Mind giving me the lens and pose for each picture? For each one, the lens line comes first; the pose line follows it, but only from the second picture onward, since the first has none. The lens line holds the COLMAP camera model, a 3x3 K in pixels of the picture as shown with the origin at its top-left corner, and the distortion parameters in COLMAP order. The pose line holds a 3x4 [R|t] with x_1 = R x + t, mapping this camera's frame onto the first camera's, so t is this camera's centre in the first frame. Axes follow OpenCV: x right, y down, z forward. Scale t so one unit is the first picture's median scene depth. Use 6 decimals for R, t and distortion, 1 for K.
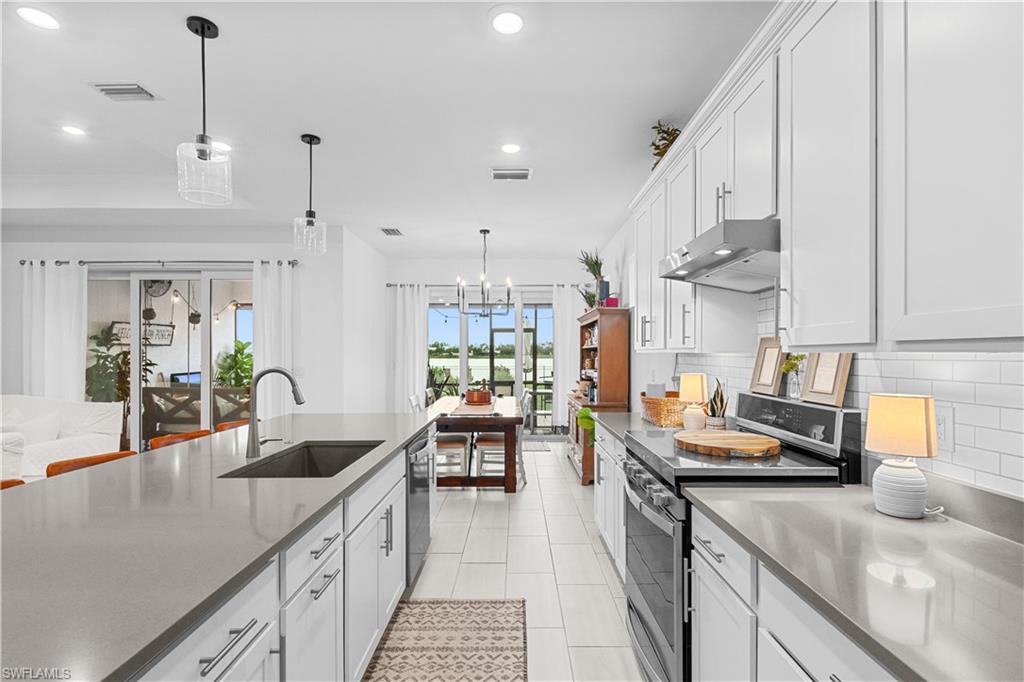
lens RADIAL K [[480.1, 0, 512.9], [0, 480.1, 356.1], [0, 0, 1]] dist [0.000109, -0.000005]
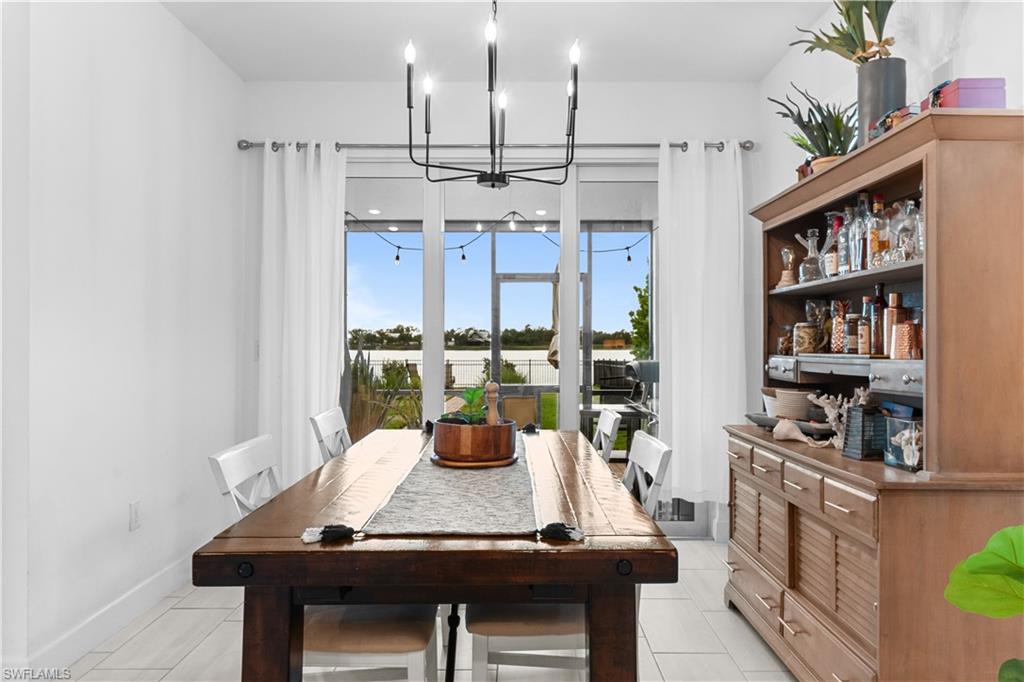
lens RADIAL K [[704.2, 0, 512.0], [0, 704.2, 341.0], [0, 0, 1]] dist [-0.000263, -0.000059]
pose [[0.999999, -0.000368, -0.001135, -0.042372], [0.000358, 0.999964, -0.008426, 0.021360], [0.001138, 0.008426, 0.999964, 0.485213]]
